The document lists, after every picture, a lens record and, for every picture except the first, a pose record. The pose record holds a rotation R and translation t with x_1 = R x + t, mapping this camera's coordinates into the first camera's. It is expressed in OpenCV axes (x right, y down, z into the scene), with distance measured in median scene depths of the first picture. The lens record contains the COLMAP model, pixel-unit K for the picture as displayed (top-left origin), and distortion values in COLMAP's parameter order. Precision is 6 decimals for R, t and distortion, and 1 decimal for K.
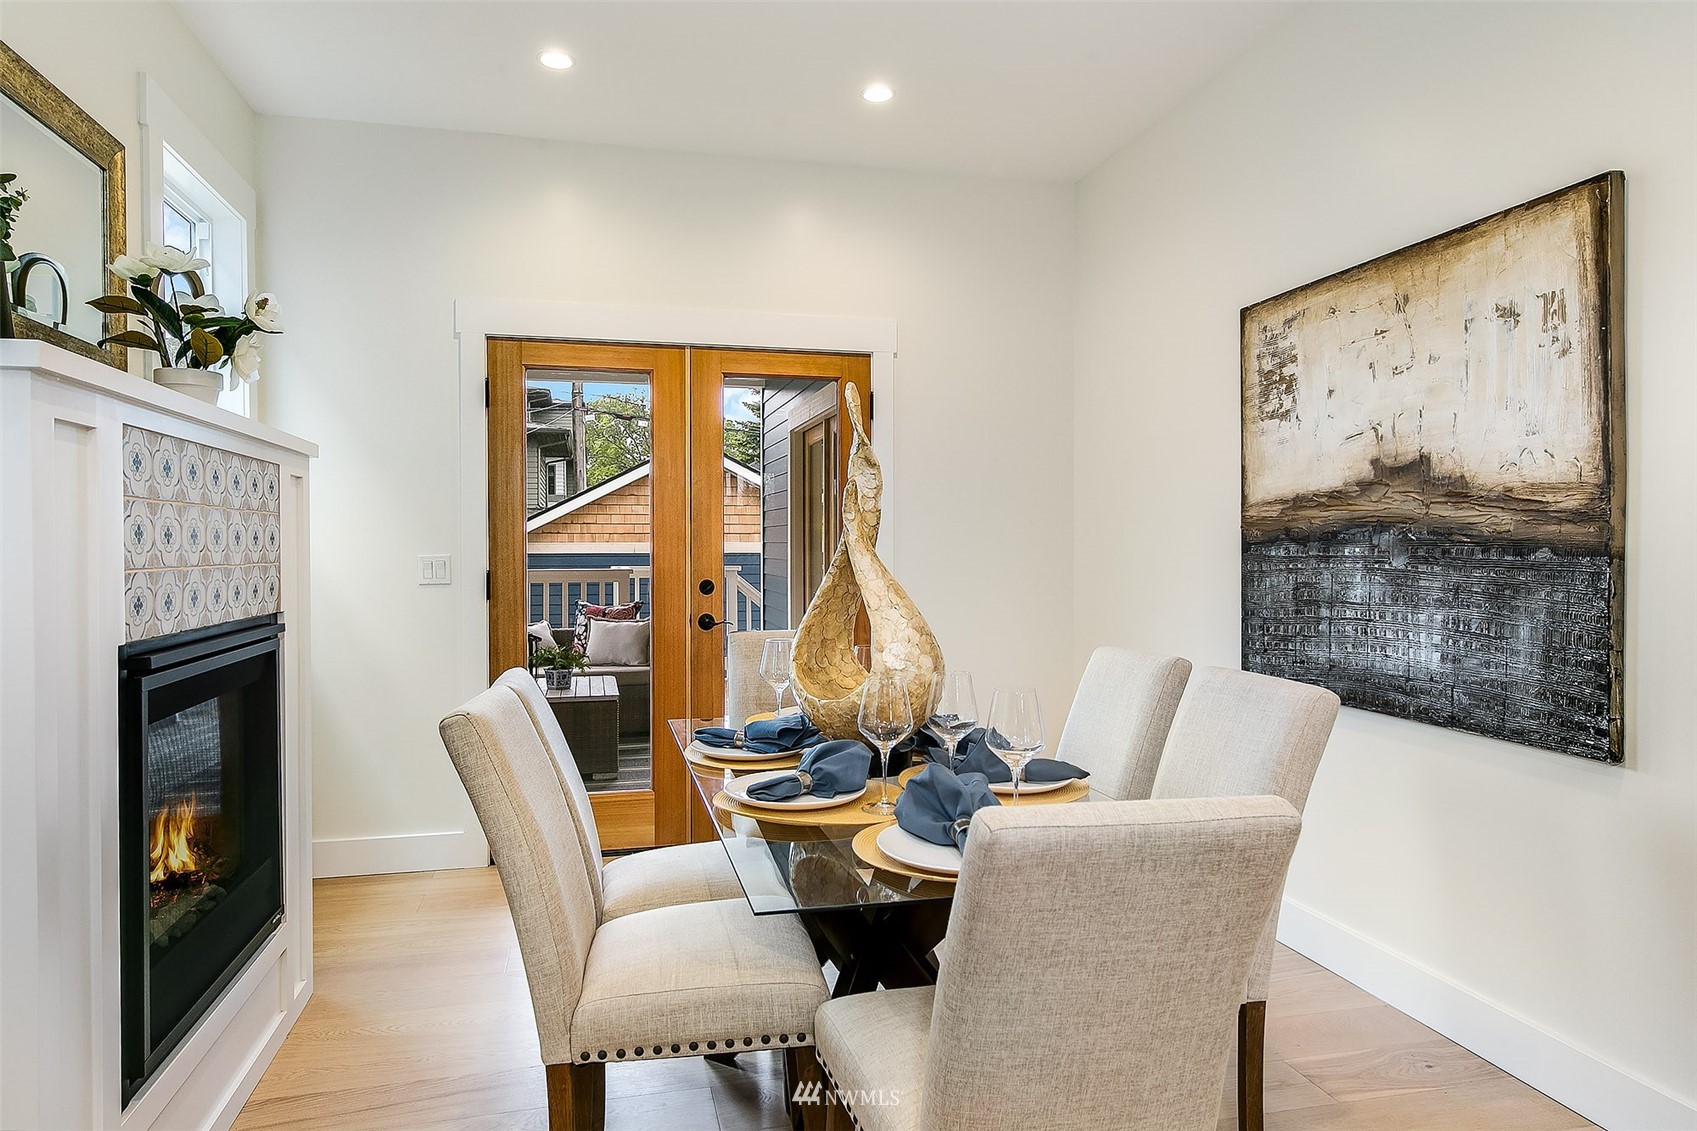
lens RADIAL K [[939.6, 0, 848.5], [0, 939.6, 565.5], [0, 0, 1]] dist [0.002828, -0.000745]
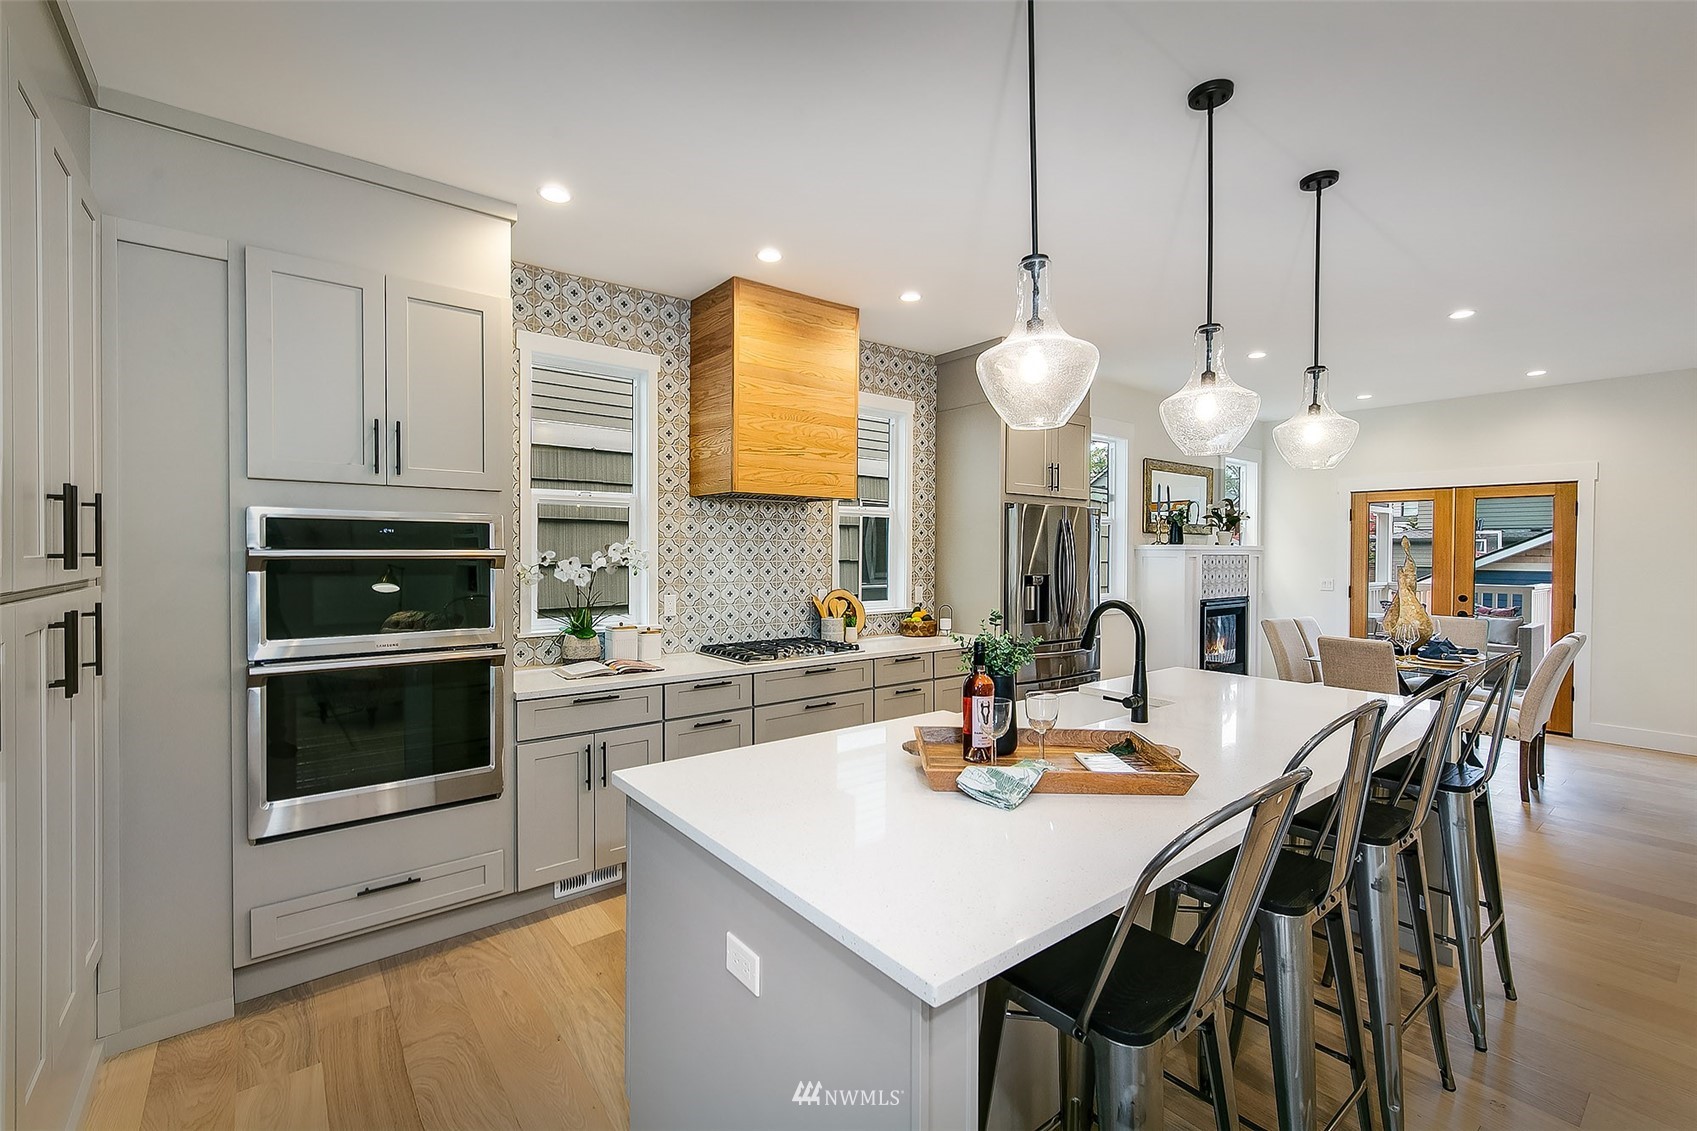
lens RADIAL K [[576.5, 0, 866.6], [0, 576.5, 558.9], [0, 0, 1]] dist [0.009924, 0.000037]
pose [[0.310074, 0.004451, -0.950702, 1.157600], [-0.018593, 0.999826, -0.001383, -0.067591], [0.950531, 0.018105, 0.310103, -1.192538]]
